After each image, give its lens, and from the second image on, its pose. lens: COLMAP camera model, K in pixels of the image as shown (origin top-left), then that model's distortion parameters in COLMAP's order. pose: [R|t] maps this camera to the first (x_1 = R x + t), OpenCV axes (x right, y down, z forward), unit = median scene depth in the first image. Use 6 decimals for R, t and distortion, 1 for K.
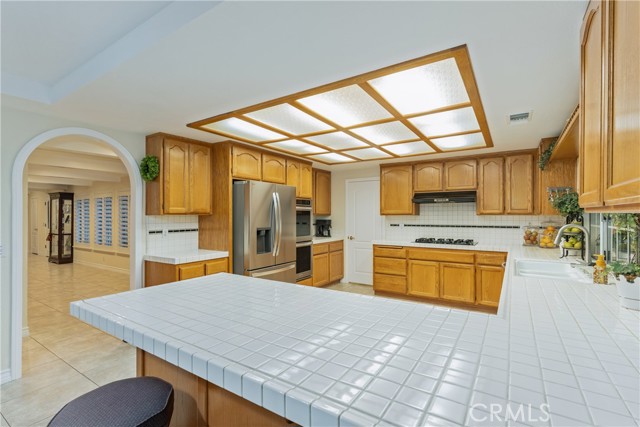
lens RADIAL K [[294.4, 0, 317.5], [0, 294.4, 215.0], [0, 0, 1]] dist [0.003009, 0.000796]
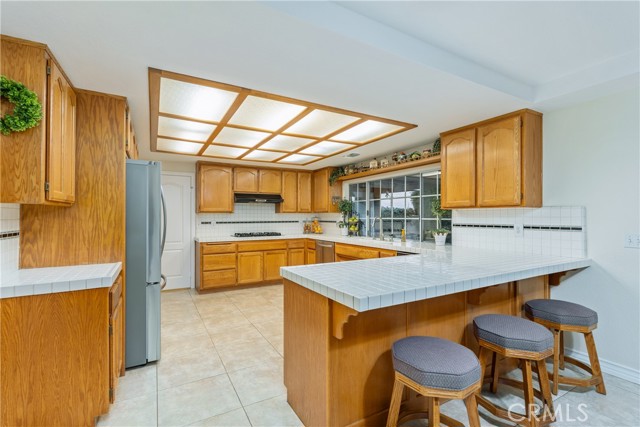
lens RADIAL K [[294.4, 0, 320.5], [0, 294.4, 215.8], [0, 0, 1]] dist [0.003009, 0.000796]
pose [[0.448751, 0.003175, 0.893651, -0.550103], [0.002762, 0.999984, -0.004940, 0.018984], [-0.893653, 0.004685, 0.448735, 0.231325]]
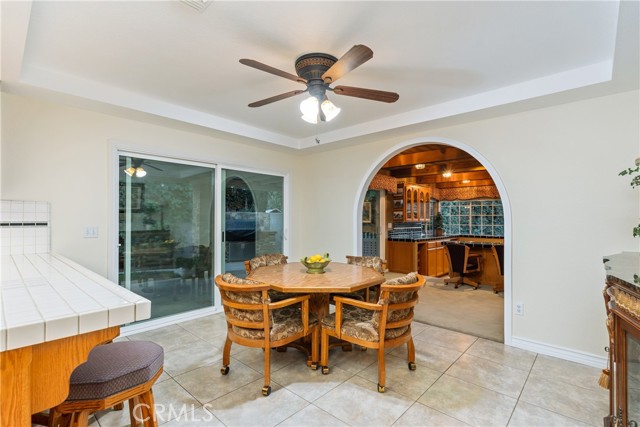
lens RADIAL K [[294.4, 0, 323.1], [0, 294.4, 217.1], [0, 0, 1]] dist [0.003009, 0.000796]
pose [[-0.987172, -0.001260, 0.159654, -0.425434], [-0.002509, 0.999968, -0.007620, 0.033139], [-0.159639, -0.007923, -0.987144, 0.550789]]
